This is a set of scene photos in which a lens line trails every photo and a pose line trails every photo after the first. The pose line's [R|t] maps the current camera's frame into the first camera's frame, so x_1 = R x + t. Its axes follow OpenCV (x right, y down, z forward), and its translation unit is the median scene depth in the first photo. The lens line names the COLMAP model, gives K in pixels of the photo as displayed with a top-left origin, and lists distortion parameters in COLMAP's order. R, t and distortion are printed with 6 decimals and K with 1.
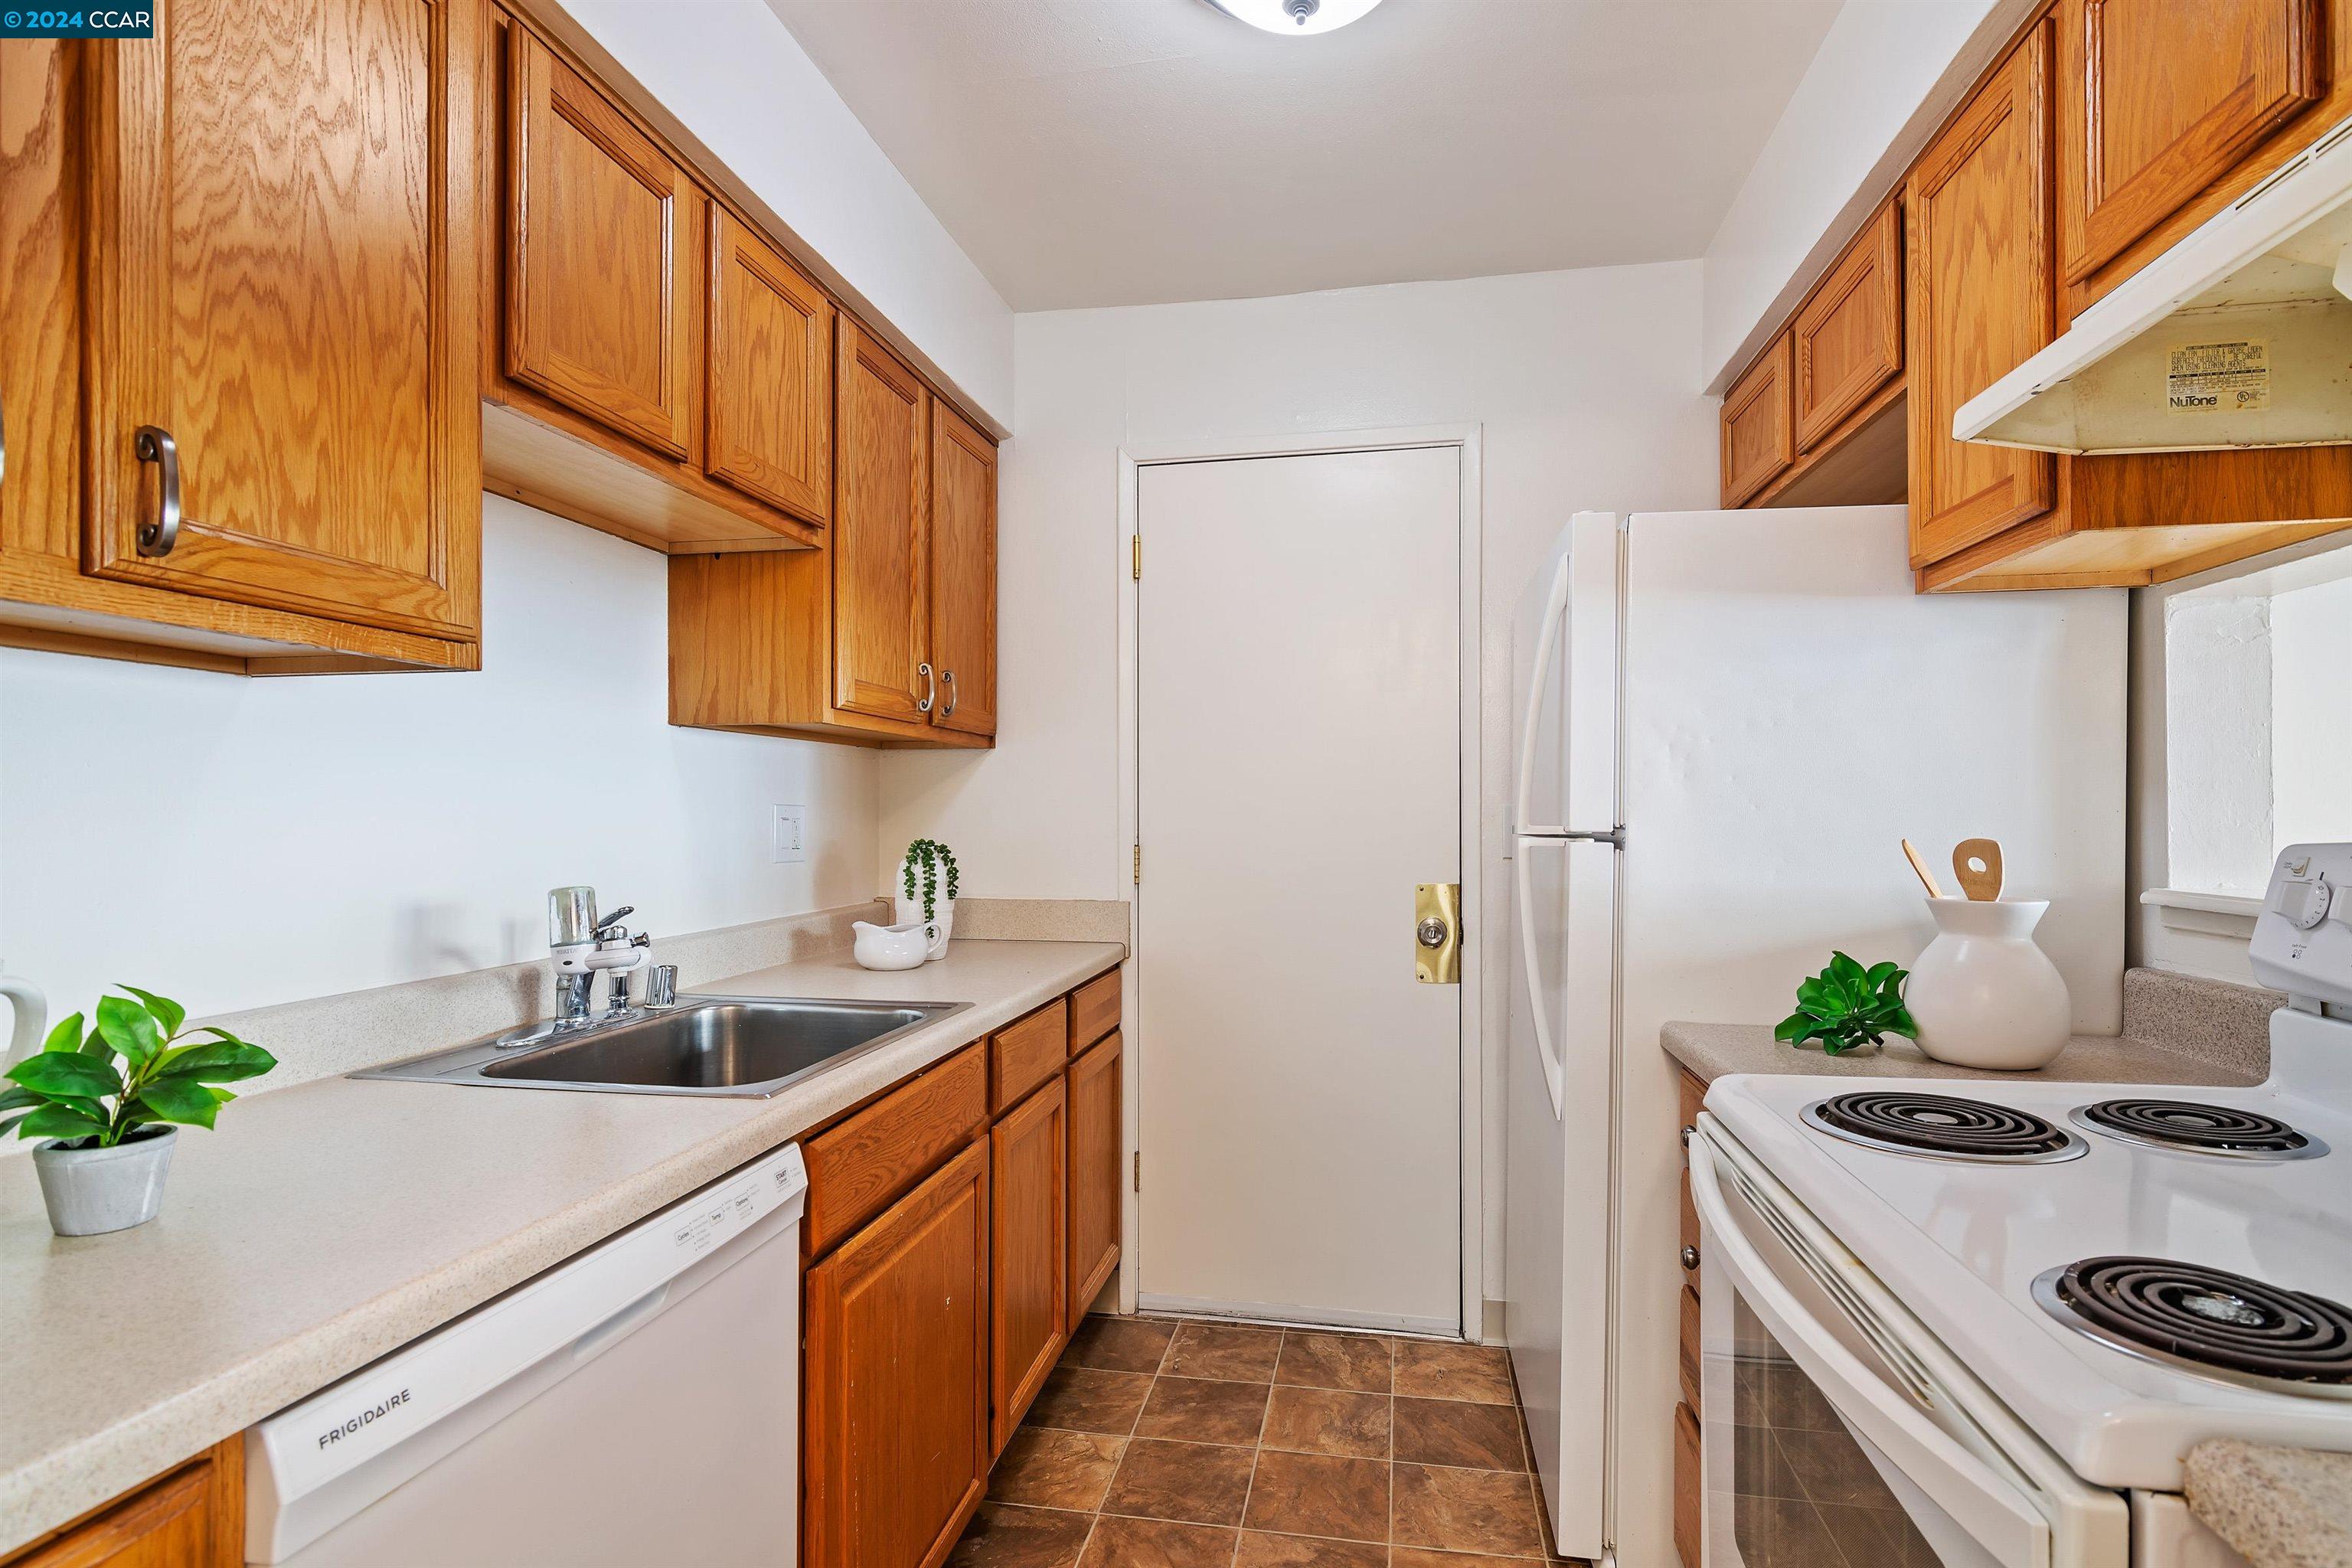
lens RADIAL K [[1149.6, 0, 1179.0], [0, 1149.6, 809.3], [0, 0, 1]] dist [0.001296, -0.000011]
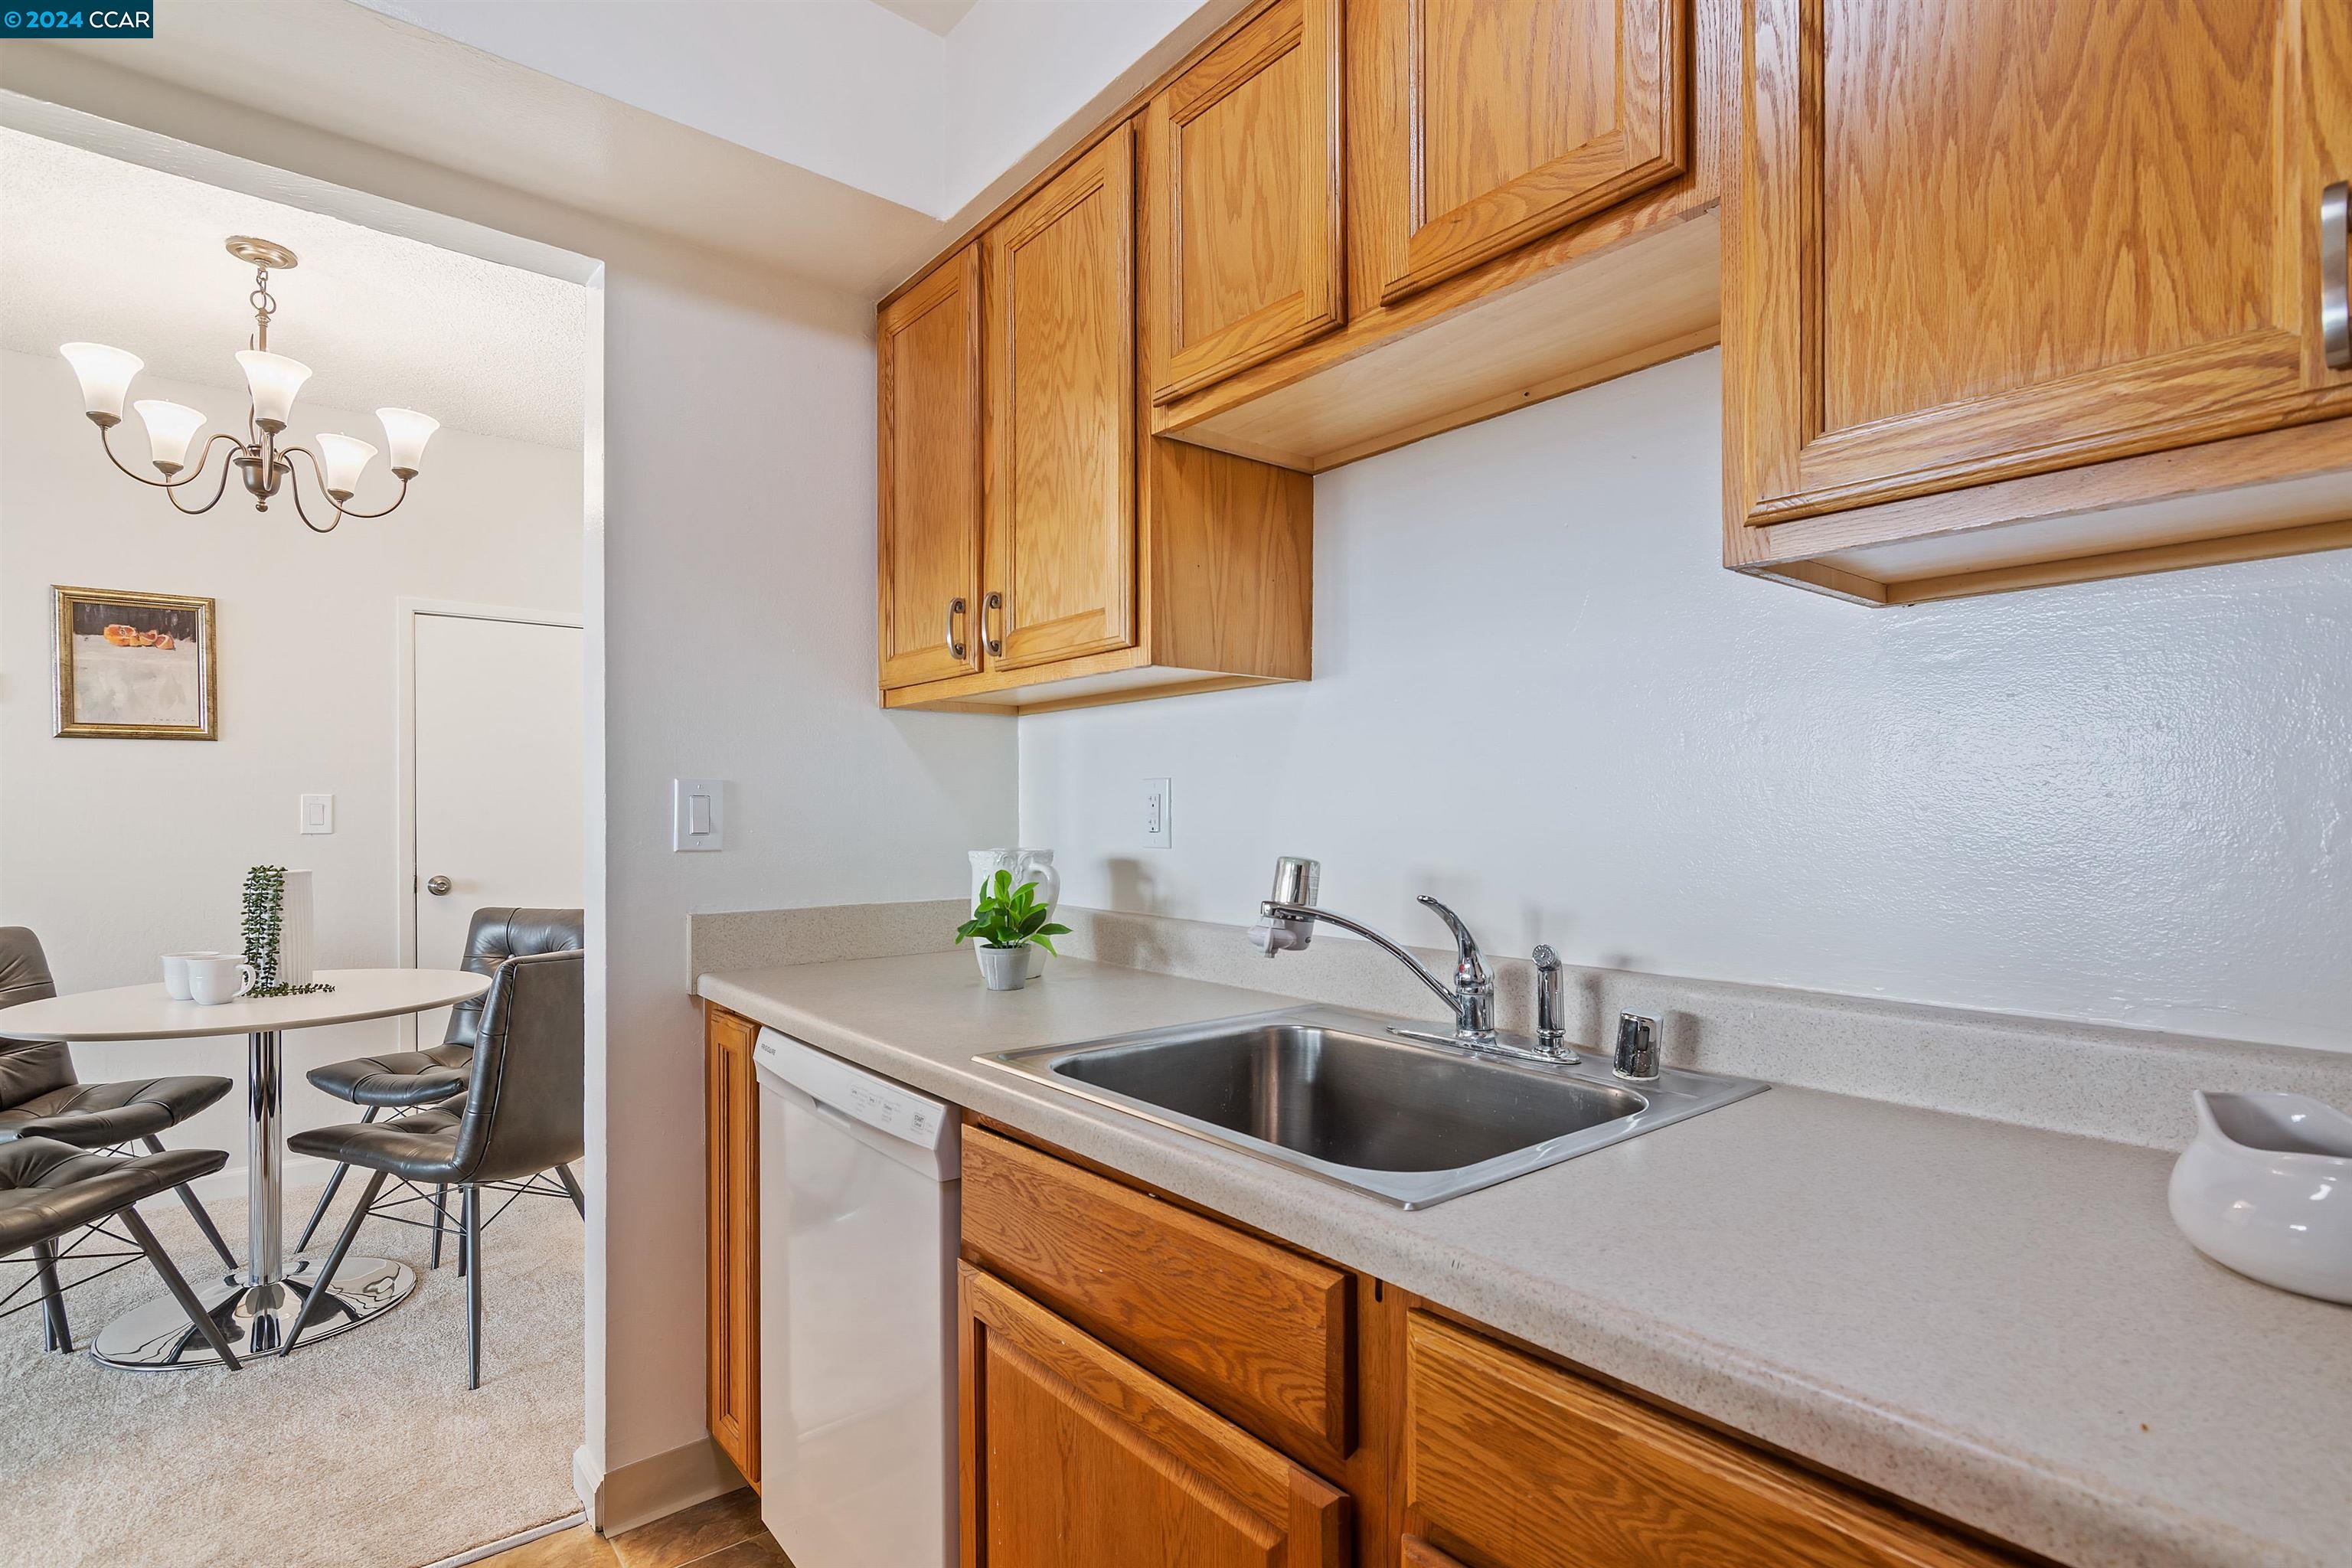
lens RADIAL K [[1149.6, 0, 1179.0], [0, 1149.6, 809.3], [0, 0, 1]] dist [0.001296, -0.000011]
pose [[-0.646241, 0.000722, -0.763133, 0.296025], [0.004235, 0.999988, -0.002640, 0.035067], [0.763121, -0.004938, -0.646236, 1.789798]]
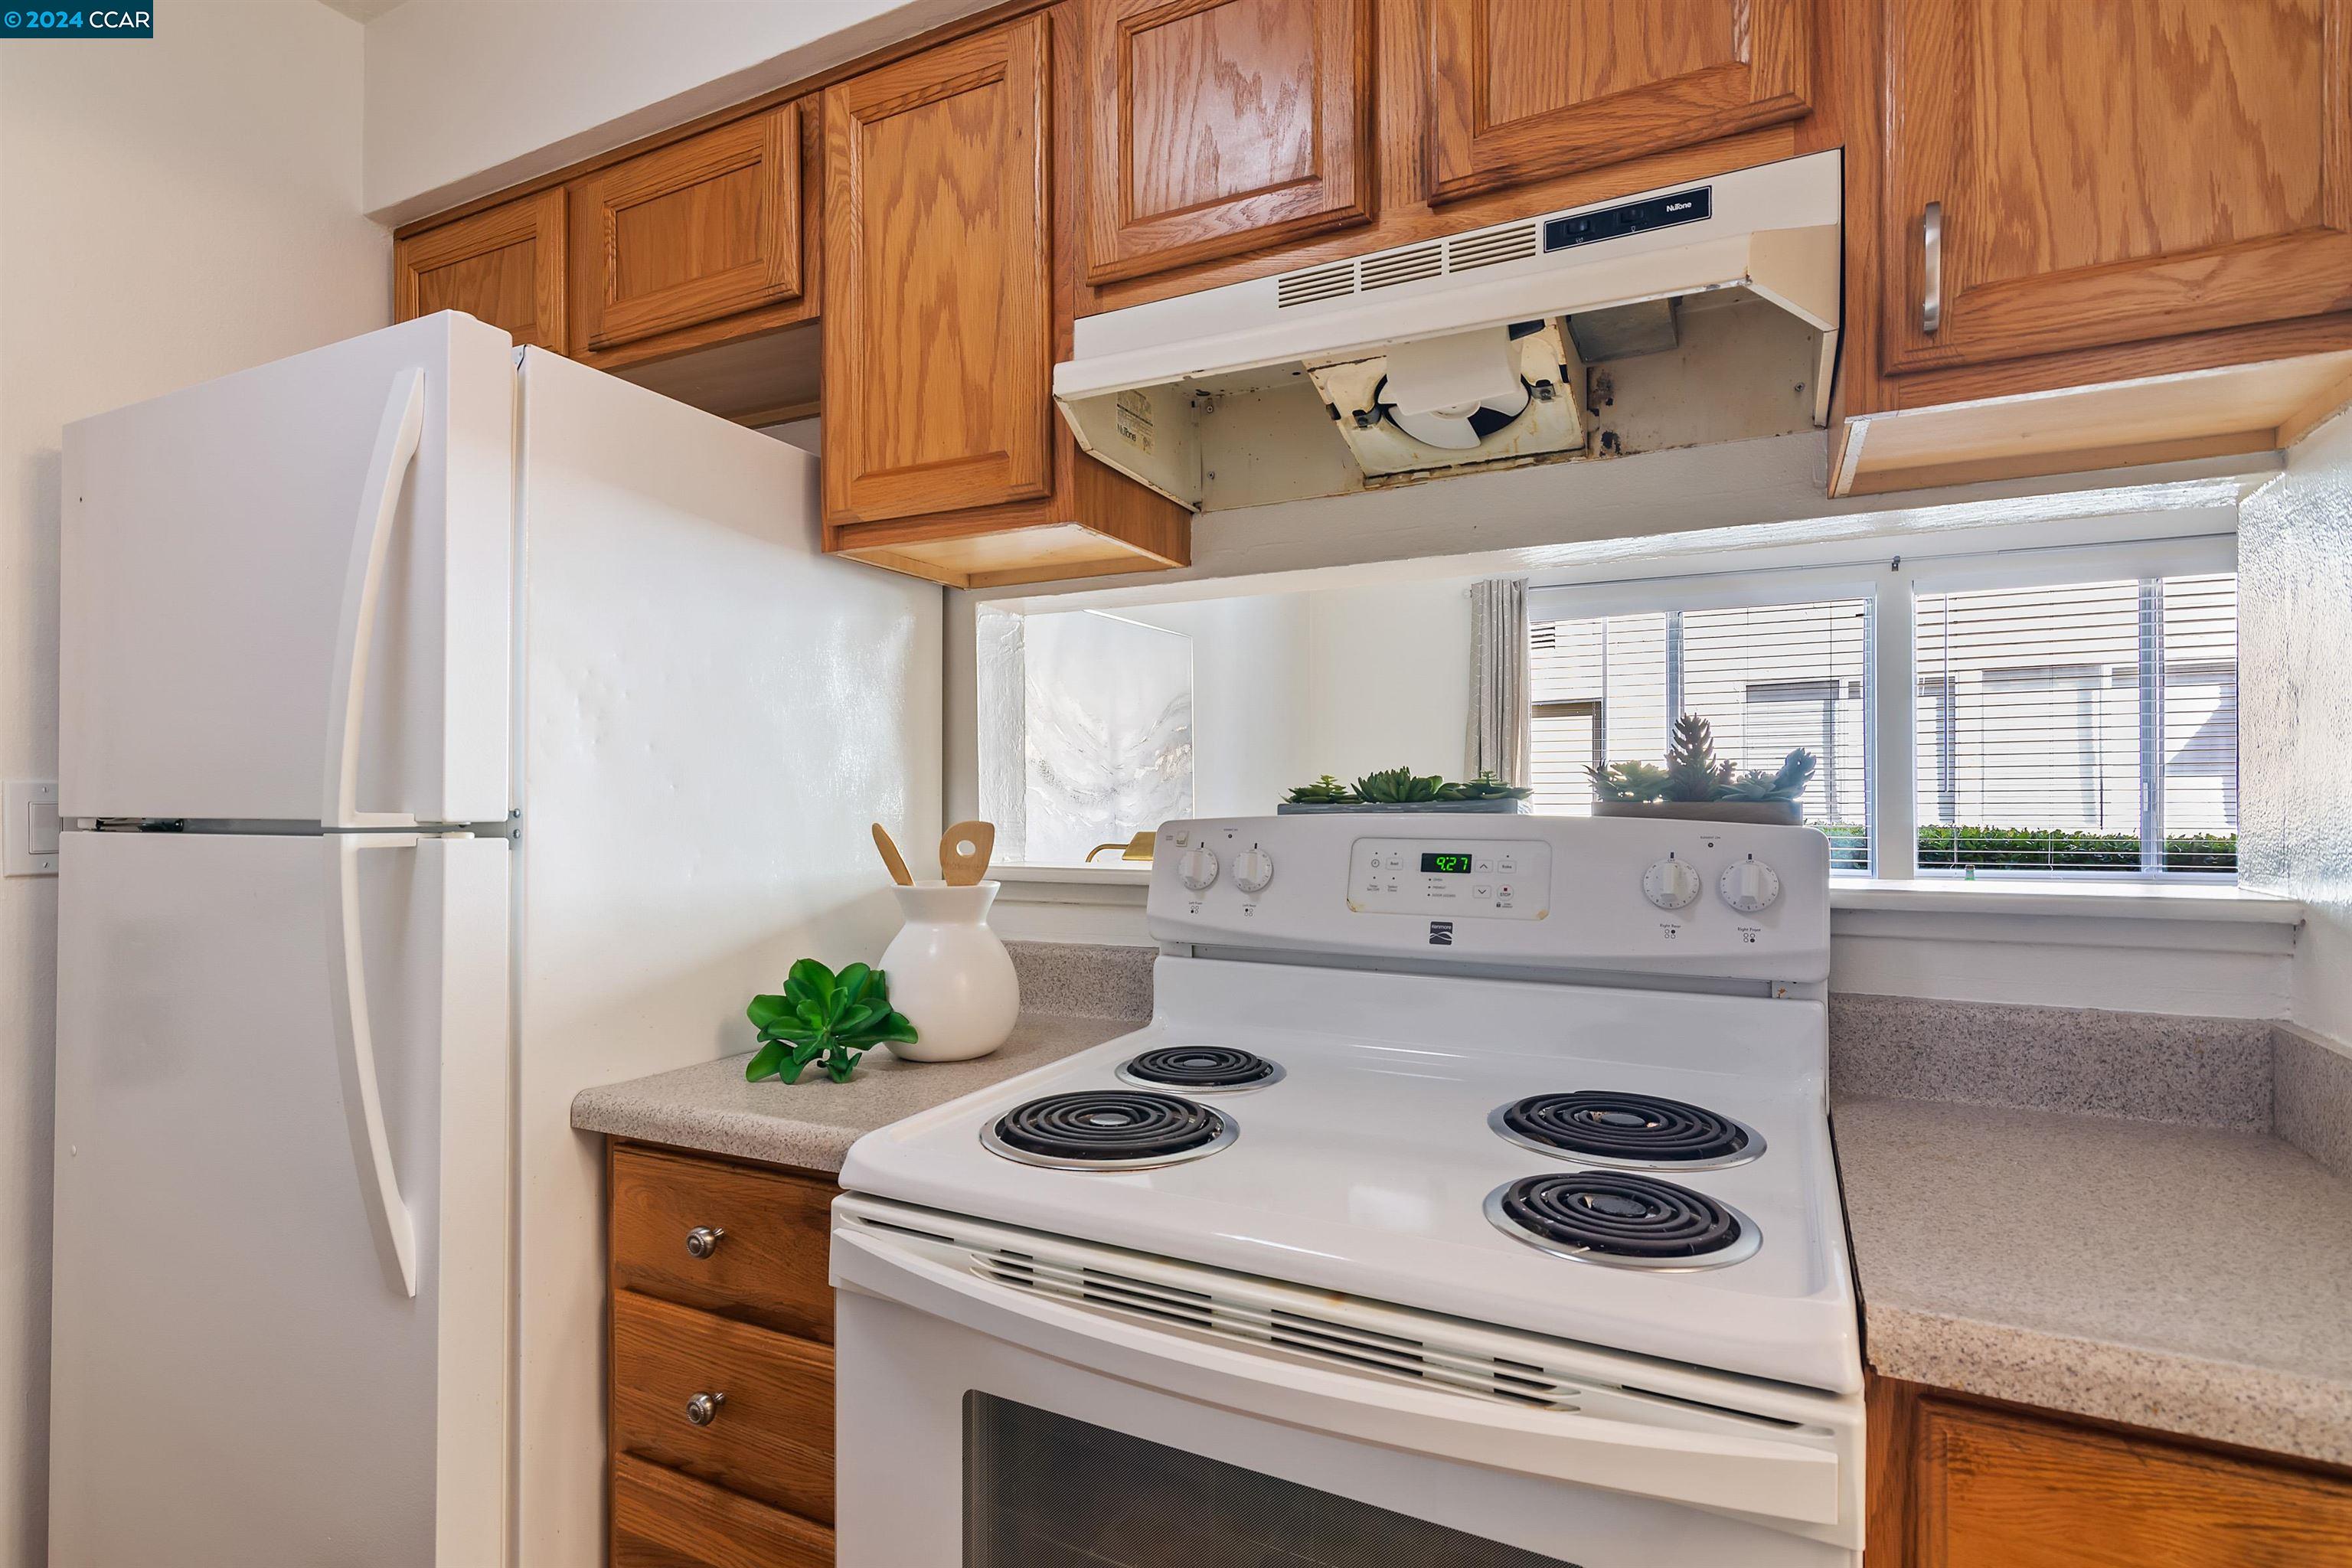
lens RADIAL K [[1174.7, 0, 1184.5], [0, 1174.7, 804.5], [0, 0, 1]] dist [-0.003583, -0.000576]
pose [[0.279556, -0.000045, 0.960129, -0.203133], [-0.003063, 0.999995, 0.000938, 0.011229], [-0.960124, -0.003203, 0.279555, 0.580004]]
